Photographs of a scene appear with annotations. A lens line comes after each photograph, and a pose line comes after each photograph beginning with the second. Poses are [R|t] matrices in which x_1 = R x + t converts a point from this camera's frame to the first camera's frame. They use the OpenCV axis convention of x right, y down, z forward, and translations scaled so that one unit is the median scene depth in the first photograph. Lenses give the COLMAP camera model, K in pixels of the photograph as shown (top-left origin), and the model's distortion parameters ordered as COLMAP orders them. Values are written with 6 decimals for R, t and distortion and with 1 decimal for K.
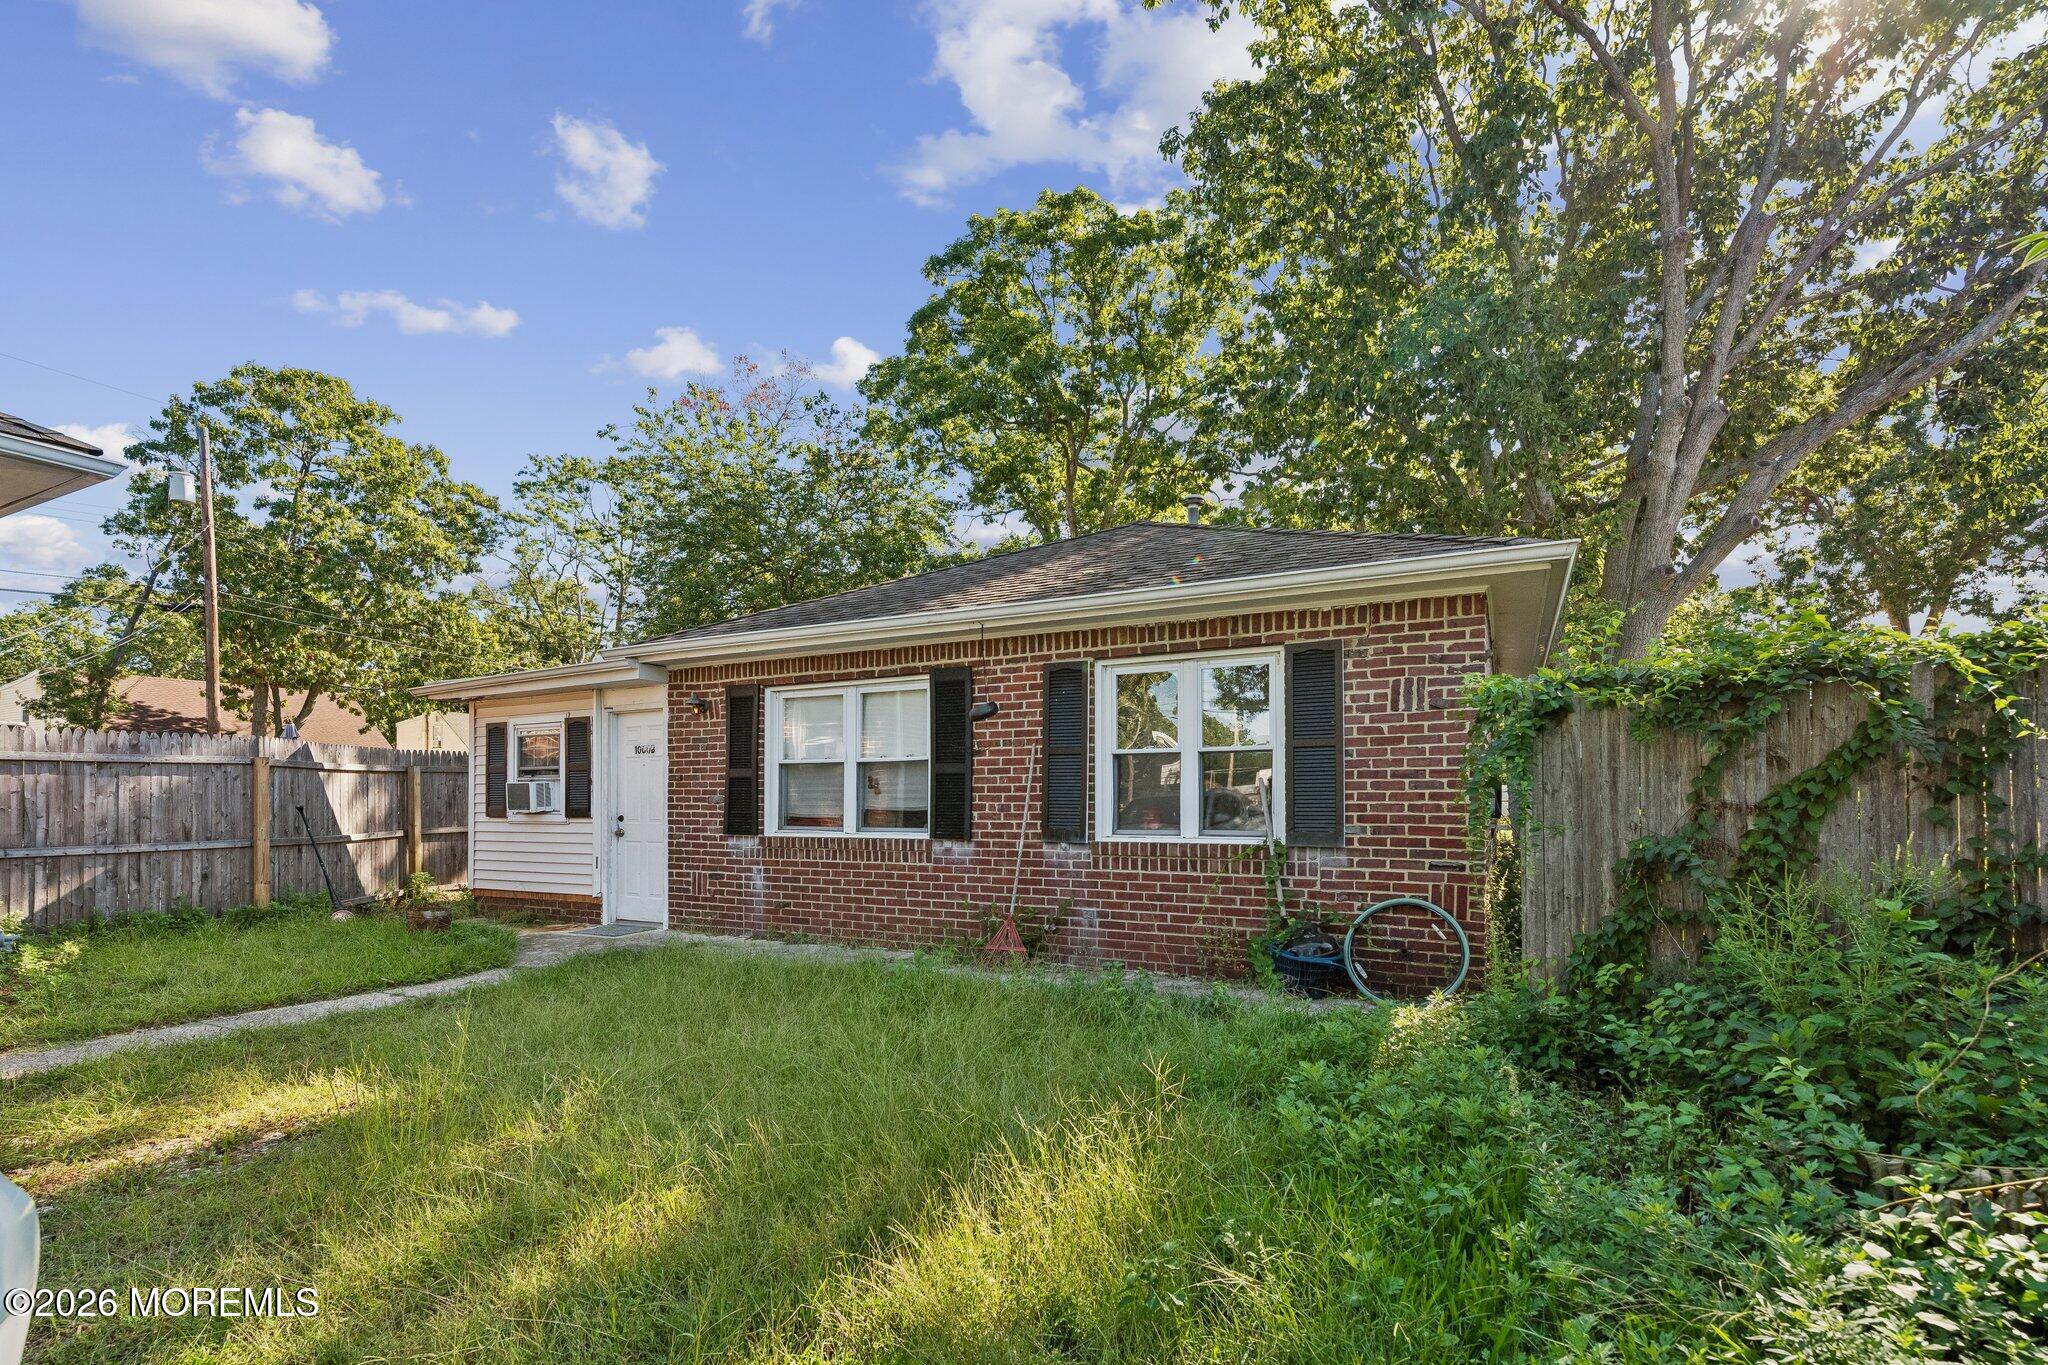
lens RADIAL K [[911.3, 0, 1029.9], [0, 911.3, 744.2], [0, 0, 1]] dist [0.001327, 0.000085]
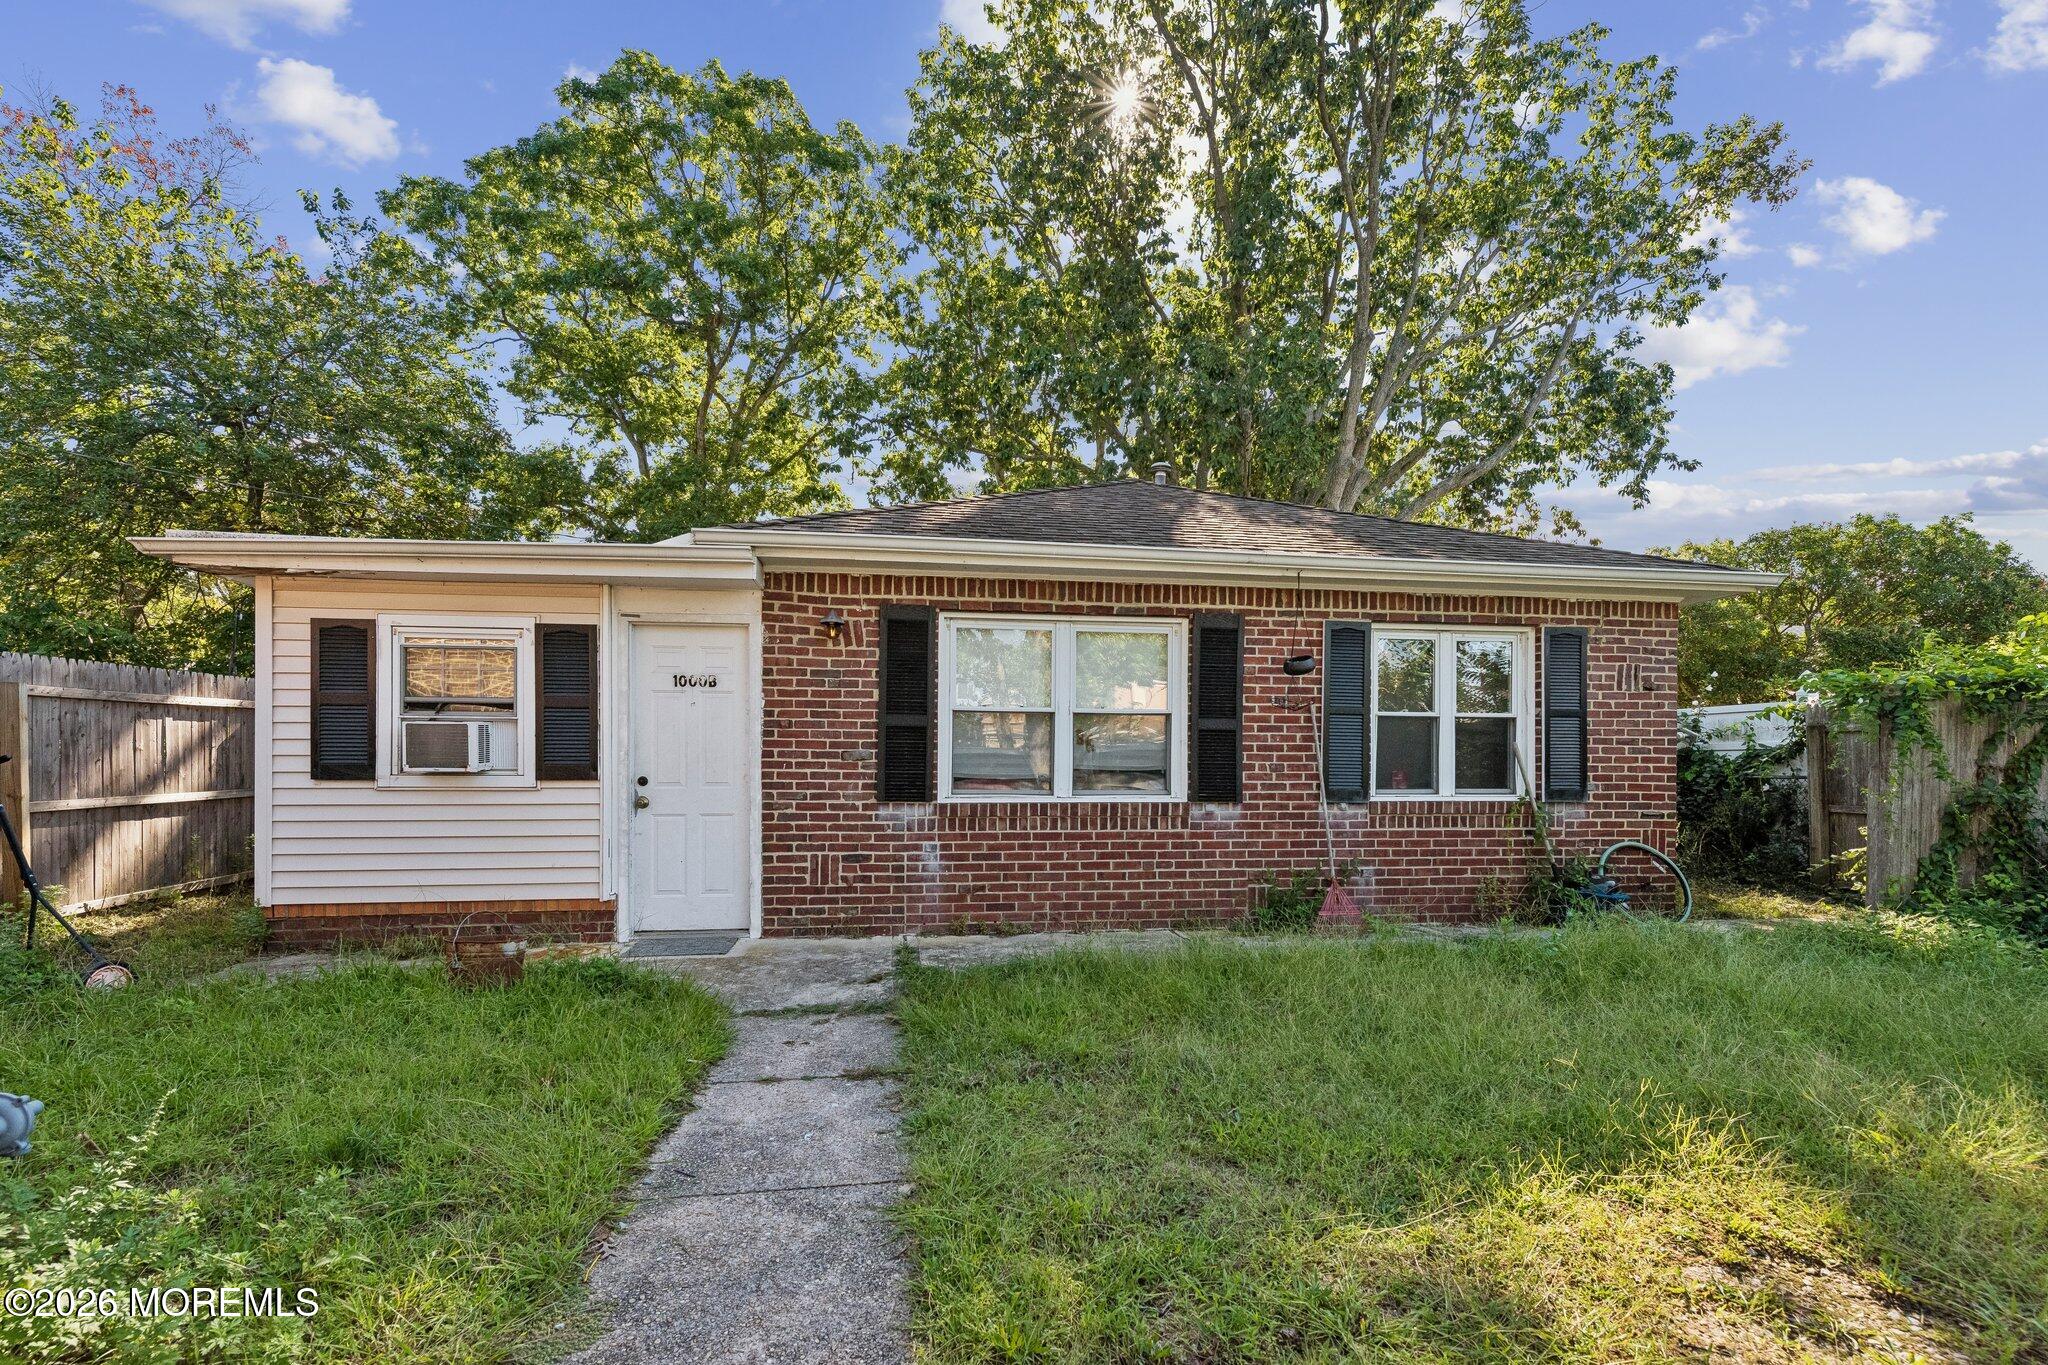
lens RADIAL K [[898.5, 0, 1023.4], [0, 898.5, 719.8], [0, 0, 1]] dist [0.000274, 0.000214]
pose [[0.816397, 0.033580, 0.576513, -0.784240], [-0.043824, 0.999032, 0.003868, 0.027826], [-0.575825, -0.028423, 0.817079, 0.387752]]
